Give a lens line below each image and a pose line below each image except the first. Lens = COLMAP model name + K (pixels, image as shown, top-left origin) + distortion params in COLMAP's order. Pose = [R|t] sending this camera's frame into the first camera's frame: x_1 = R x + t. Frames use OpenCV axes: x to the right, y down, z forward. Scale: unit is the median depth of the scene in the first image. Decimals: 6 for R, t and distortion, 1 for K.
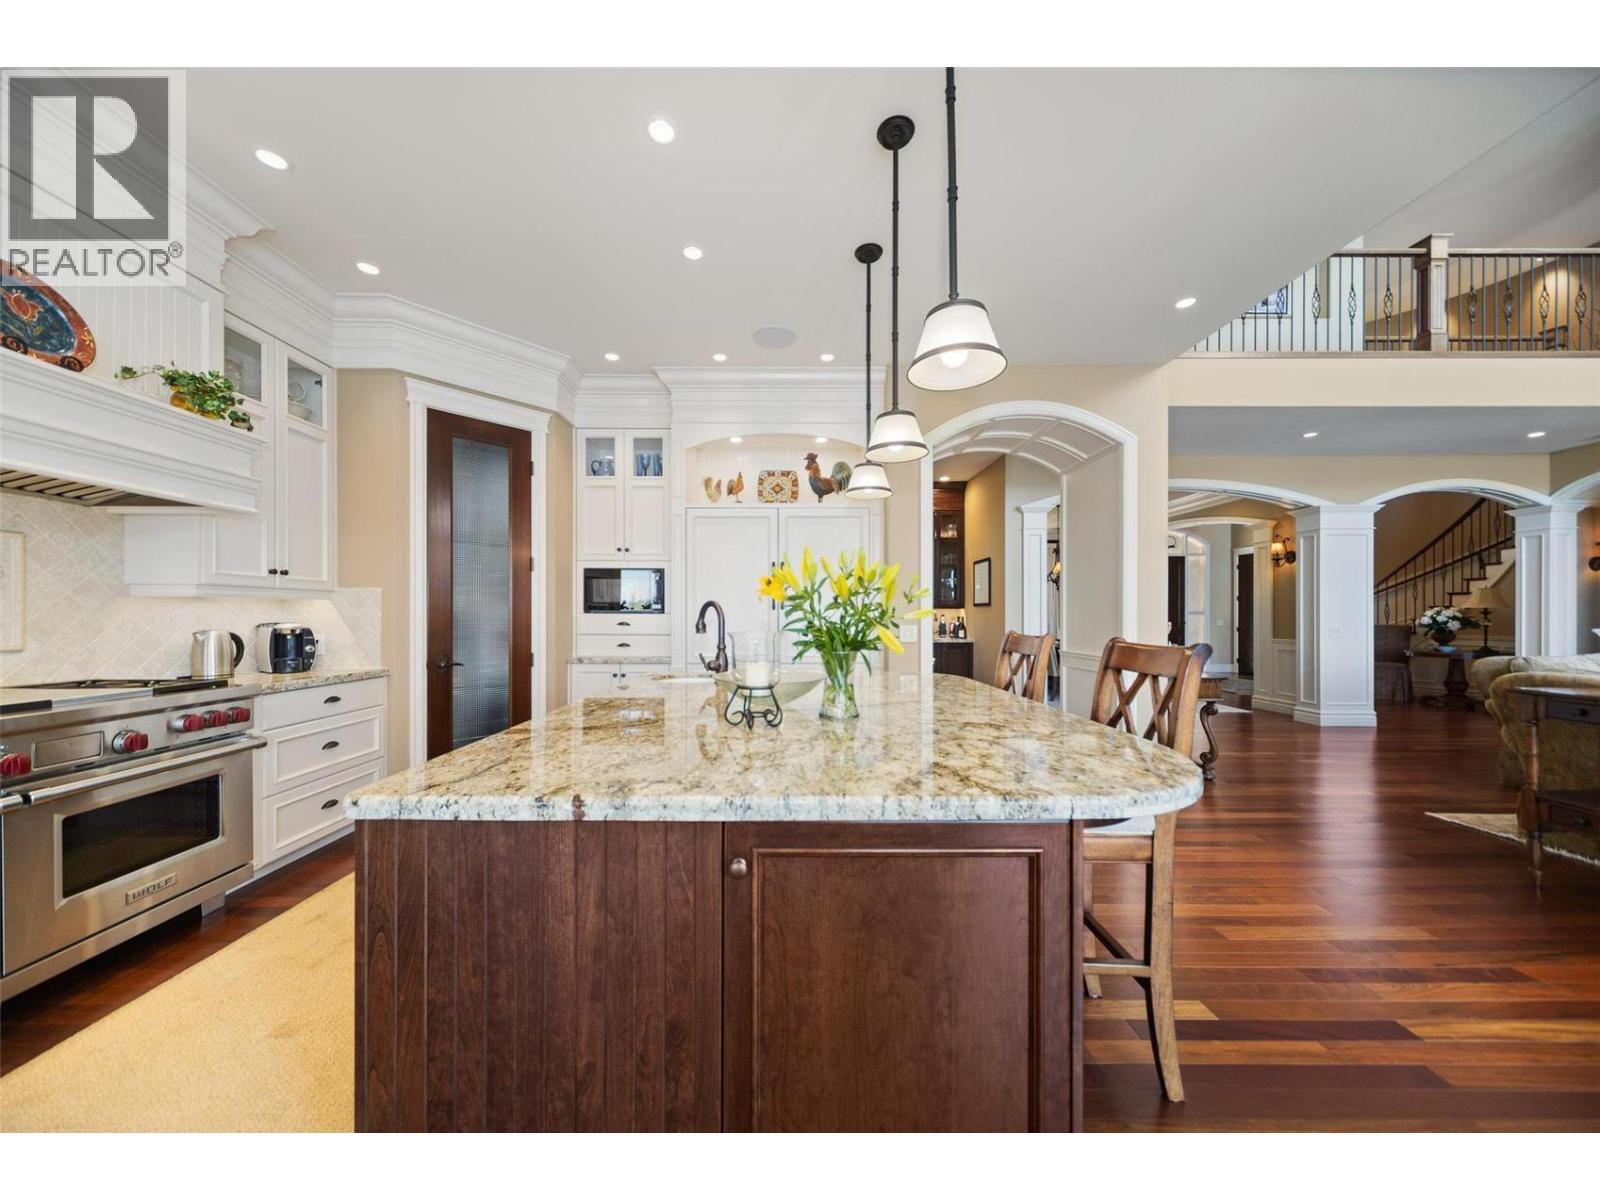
lens RADIAL K [[552.5, 0, 785.2], [0, 552.5, 615.3], [0, 0, 1]] dist [0.003289, -0.000594]
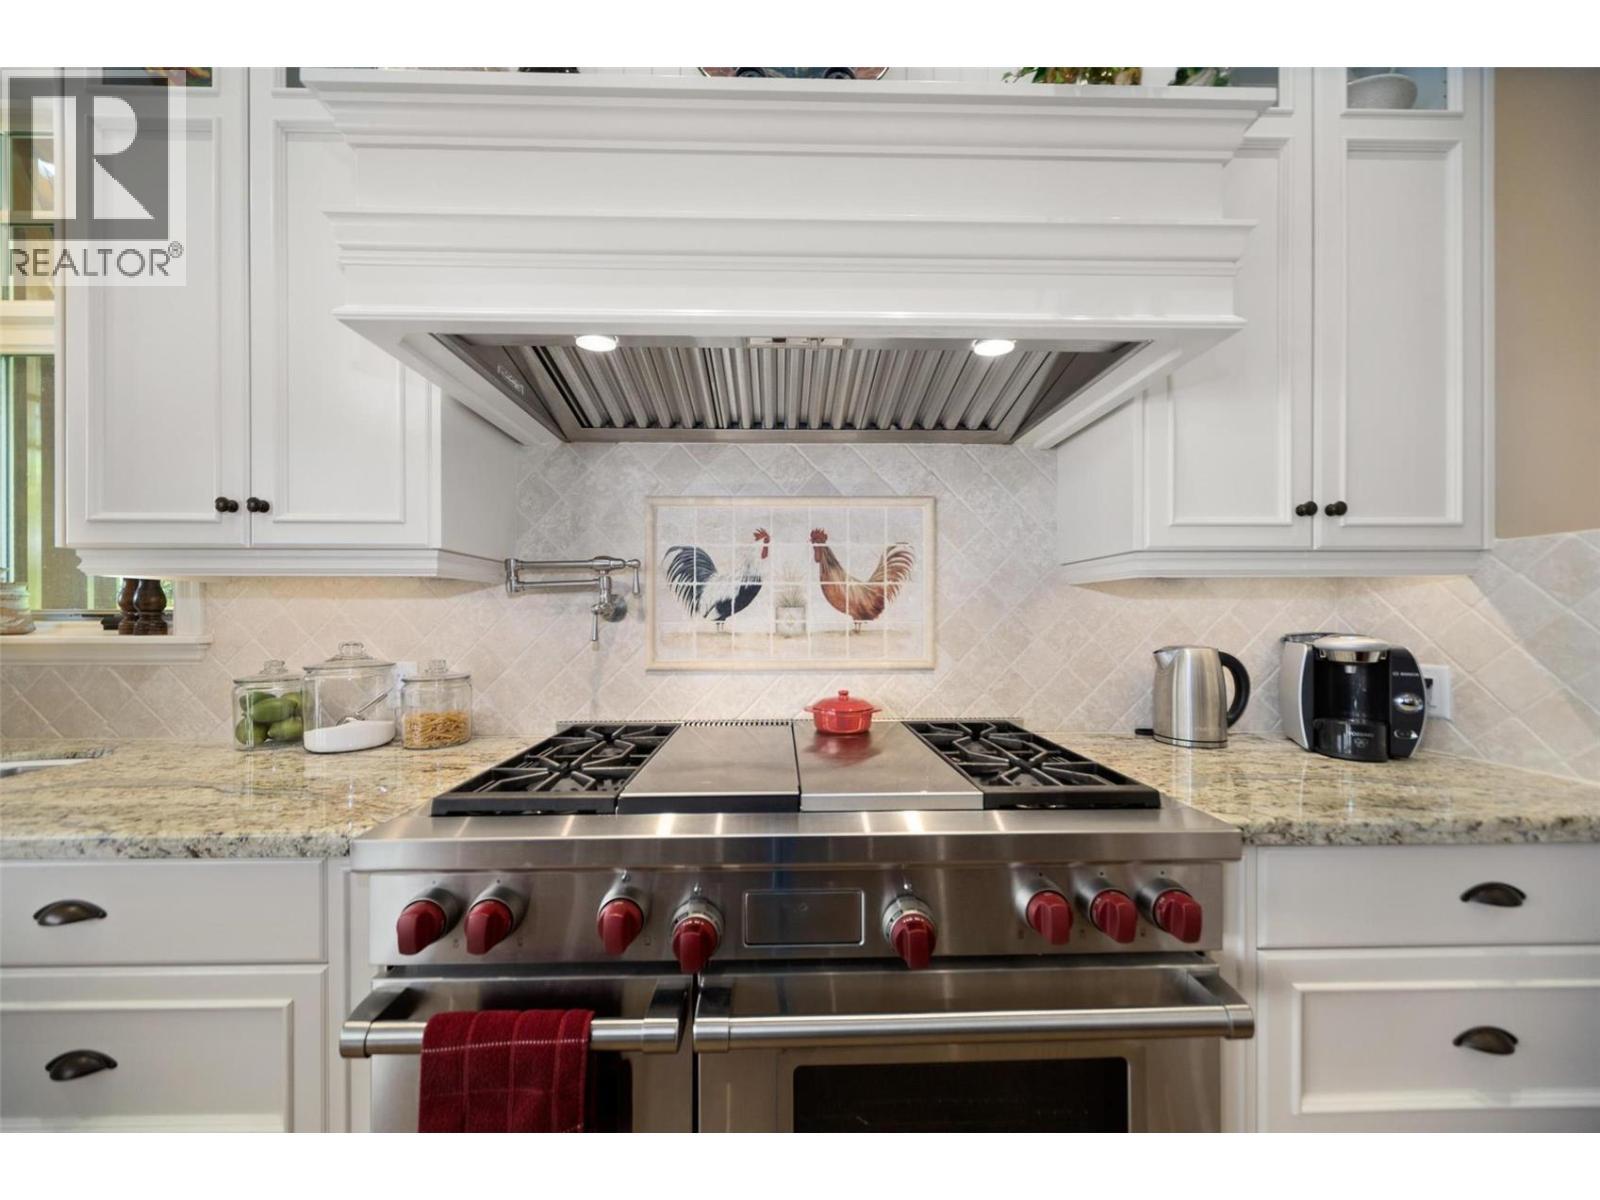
lens RADIAL K [[552.5, 0, 797.6], [0, 552.5, 618.9], [0, 0, 1]] dist [0.003289, -0.000594]
pose [[0.026808, 0.004532, -0.999630, -0.548832], [0.001840, 0.999988, 0.004583, -0.001156], [0.999639, -0.001963, 0.026799, 0.639574]]
